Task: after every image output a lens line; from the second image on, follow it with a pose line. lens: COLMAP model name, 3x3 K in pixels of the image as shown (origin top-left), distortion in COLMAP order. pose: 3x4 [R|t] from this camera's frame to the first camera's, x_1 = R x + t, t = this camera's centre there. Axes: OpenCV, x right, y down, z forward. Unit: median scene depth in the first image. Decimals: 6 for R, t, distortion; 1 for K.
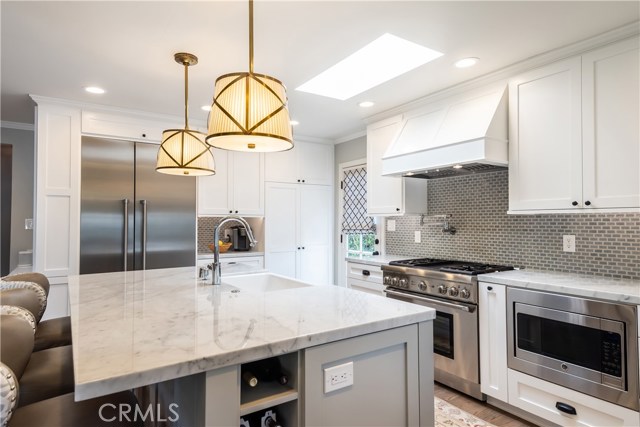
lens RADIAL K [[369.1, 0, 309.4], [0, 369.1, 214.0], [0, 0, 1]] dist [0.042395, -0.014574]
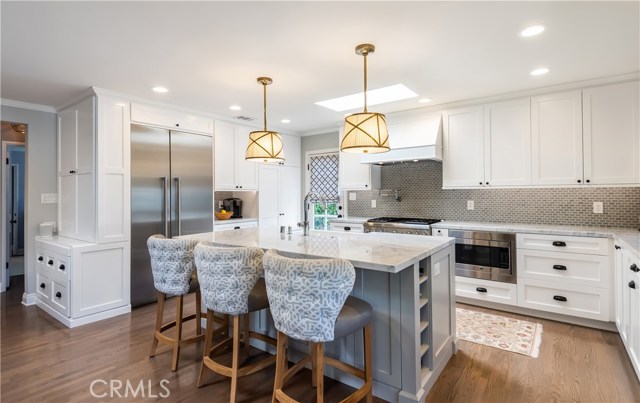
lens RADIAL K [[321.8, 0, 307.6], [0, 321.8, 190.7], [0, 0, 1]] dist [0.020854, -0.000355]
pose [[0.944167, -0.003578, 0.329448, -0.401764], [0.000041, 0.999942, 0.010745, -0.005798], [-0.329467, -0.010131, 0.944113, -0.152405]]
